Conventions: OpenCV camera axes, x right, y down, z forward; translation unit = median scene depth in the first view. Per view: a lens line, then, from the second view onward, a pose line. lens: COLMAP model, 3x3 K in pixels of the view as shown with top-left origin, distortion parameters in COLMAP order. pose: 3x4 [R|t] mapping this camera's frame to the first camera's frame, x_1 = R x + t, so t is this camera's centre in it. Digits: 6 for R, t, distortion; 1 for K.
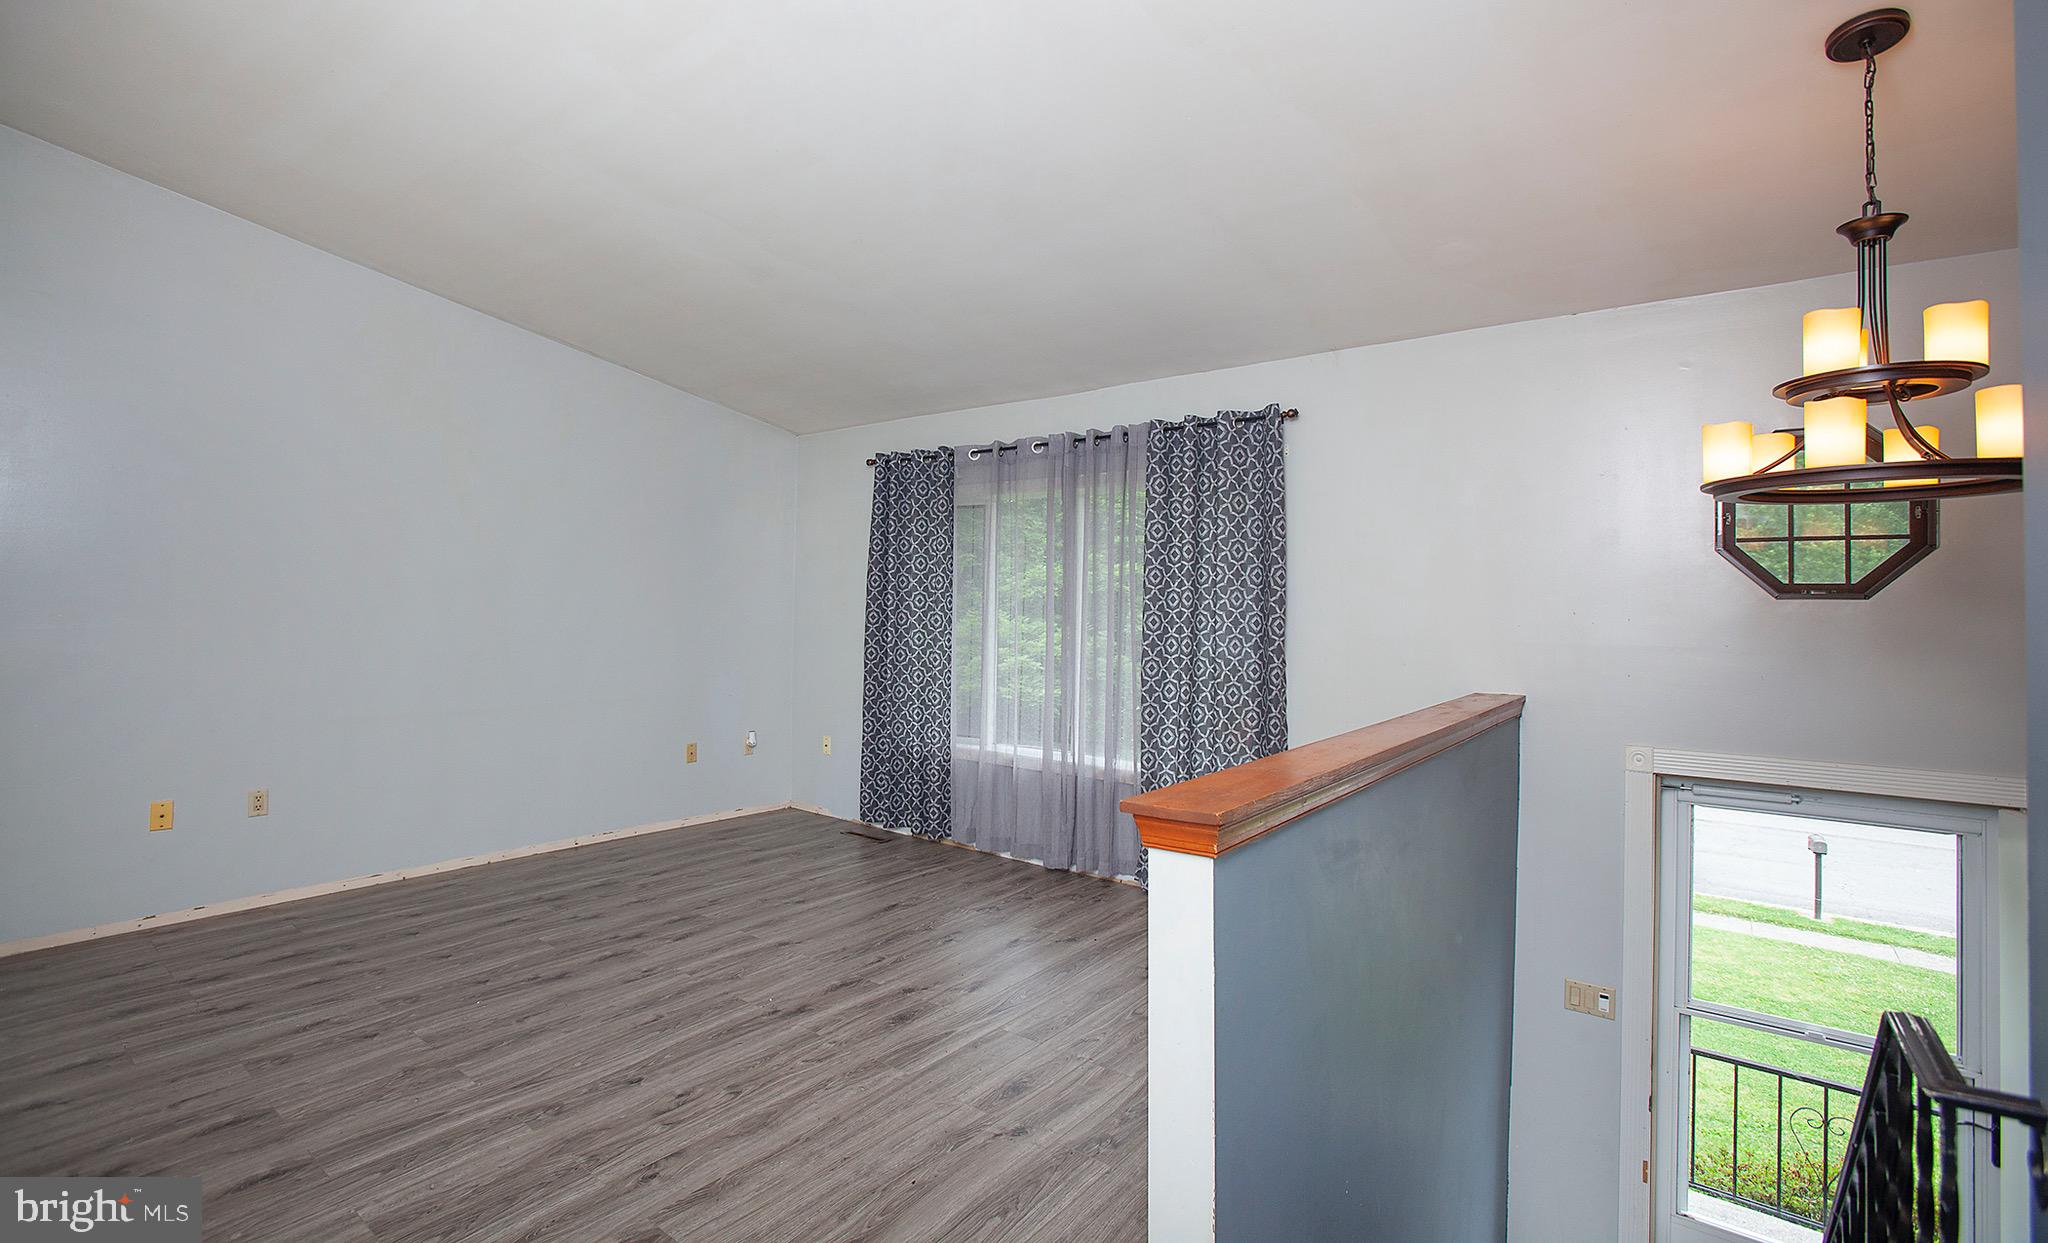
lens RADIAL K [[938.0, 0, 1013.3], [0, 938.0, 583.1], [0, 0, 1]] dist [-0.075380, 0.034048]
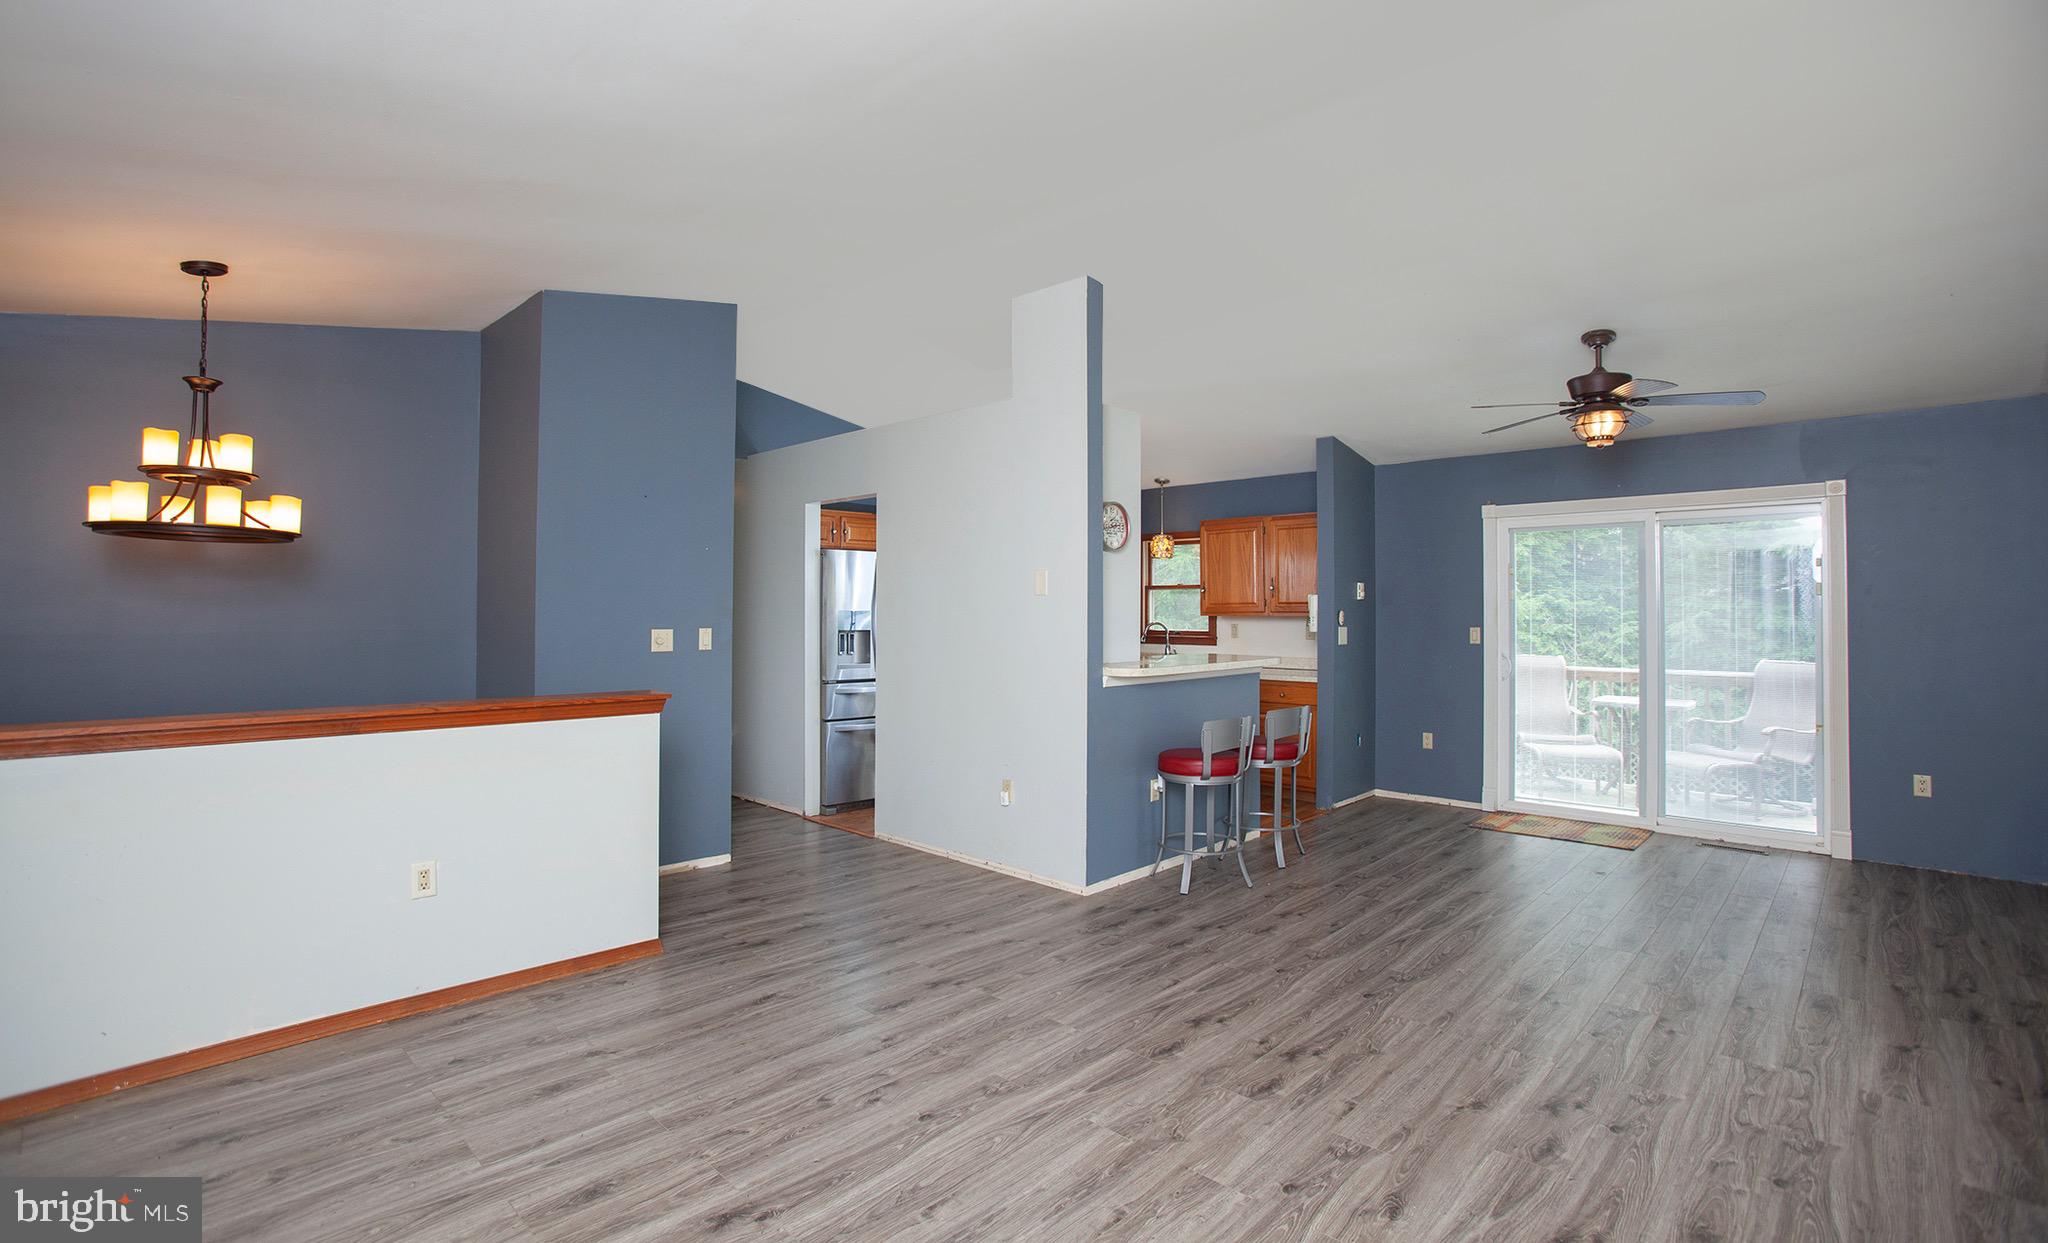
lens RADIAL K [[938.0, 0, 1013.3], [0, 938.0, 583.1], [0, 0, 1]] dist [-0.075380, 0.034048]
pose [[-0.994328, -0.013305, 0.105518, -0.584908], [-0.019064, 0.998372, -0.053756, 0.035535], [-0.104631, -0.055463, -0.992963, 1.928471]]
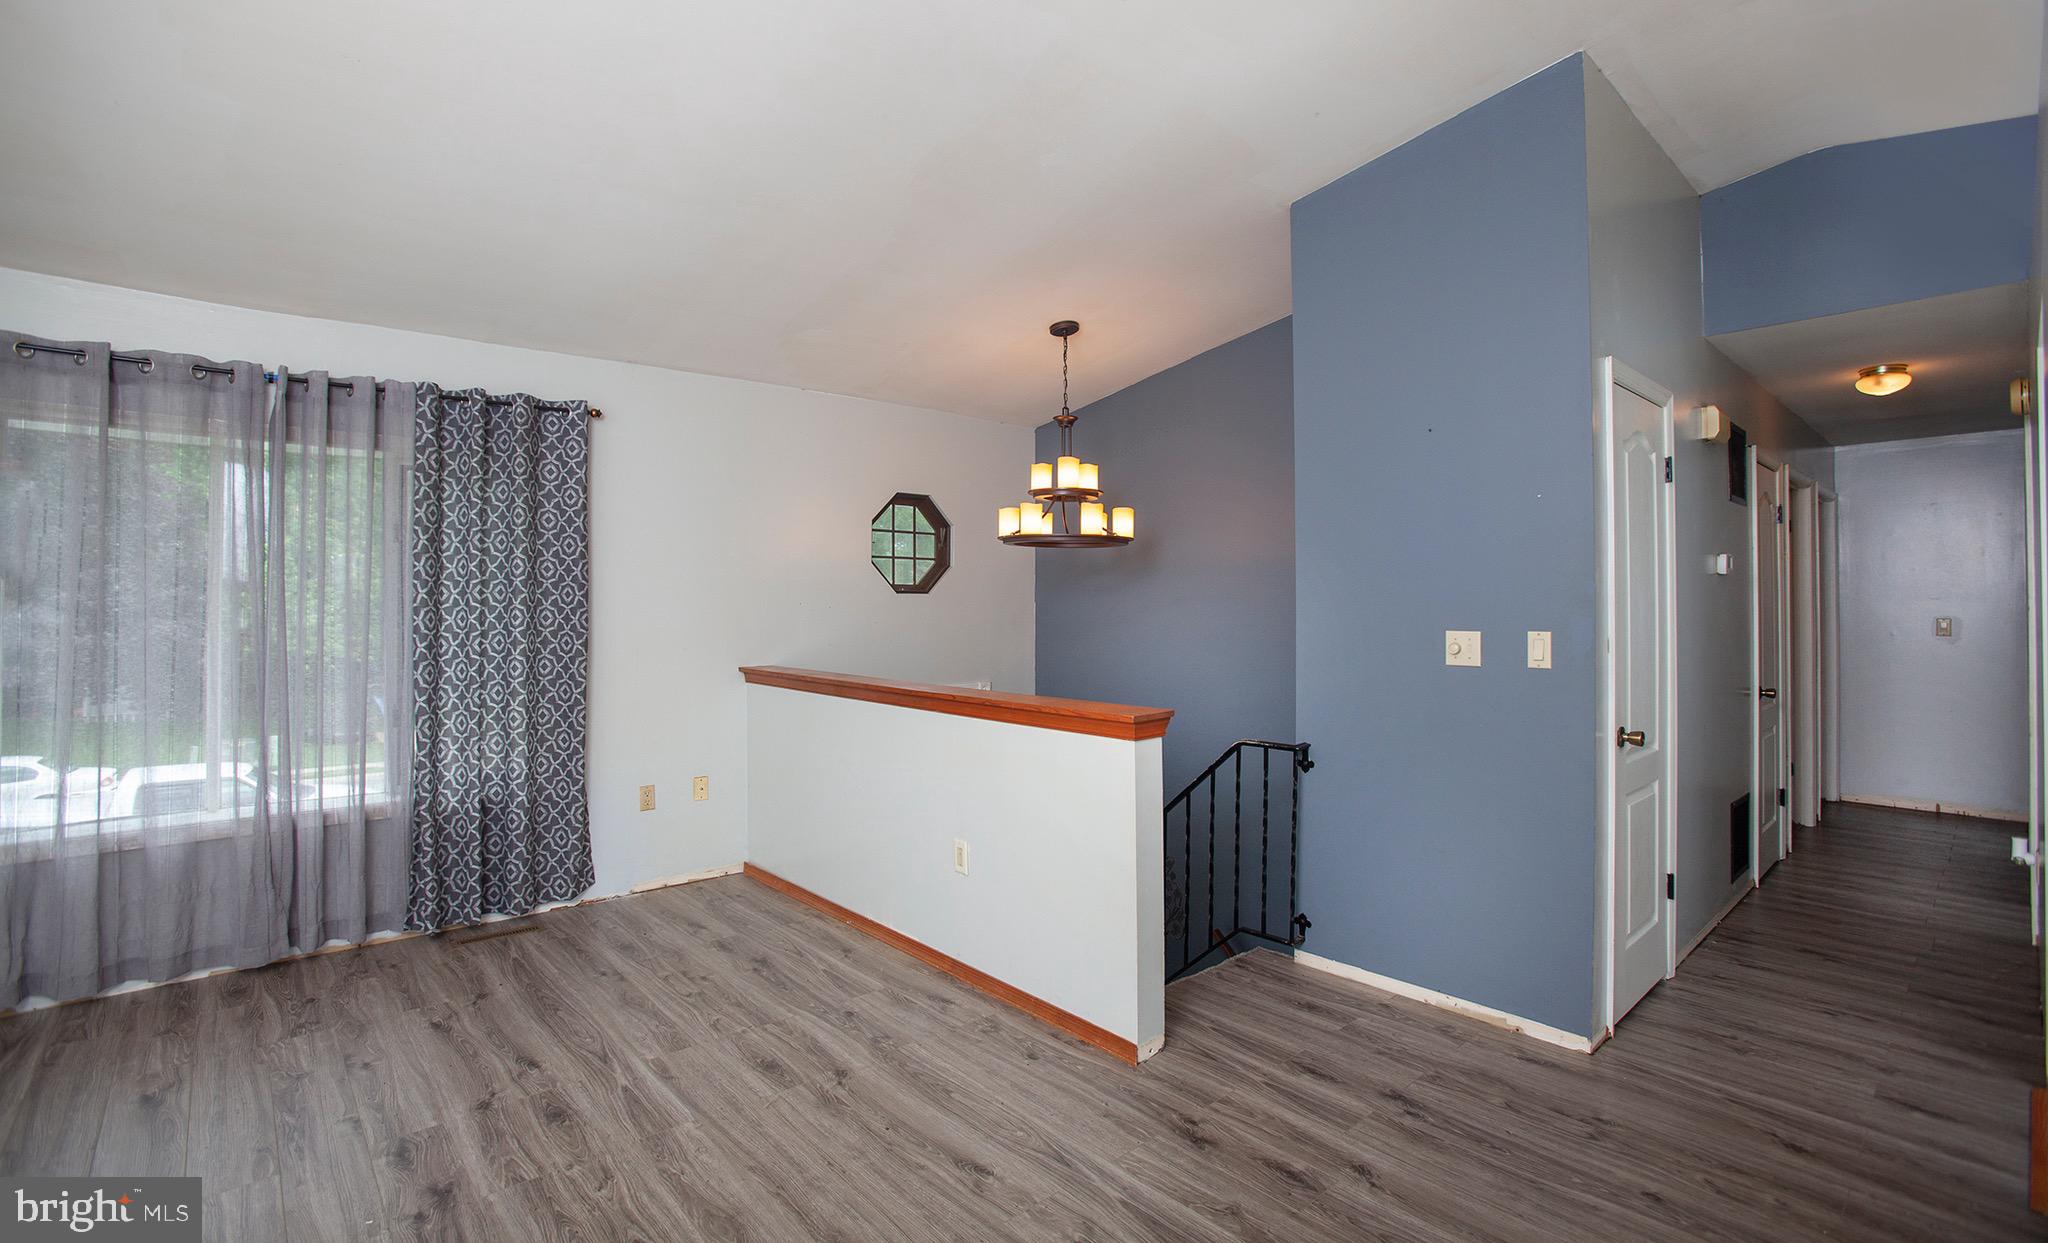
lens RADIAL K [[938.0, 0, 1013.3], [0, 938.0, 583.1], [0, 0, 1]] dist [-0.075380, 0.034048]
pose [[0.183843, 0.005863, 0.982938, -0.951345], [-0.022159, 0.999753, -0.001819, -0.003856], [-0.982706, -0.021447, 0.183927, 0.536289]]
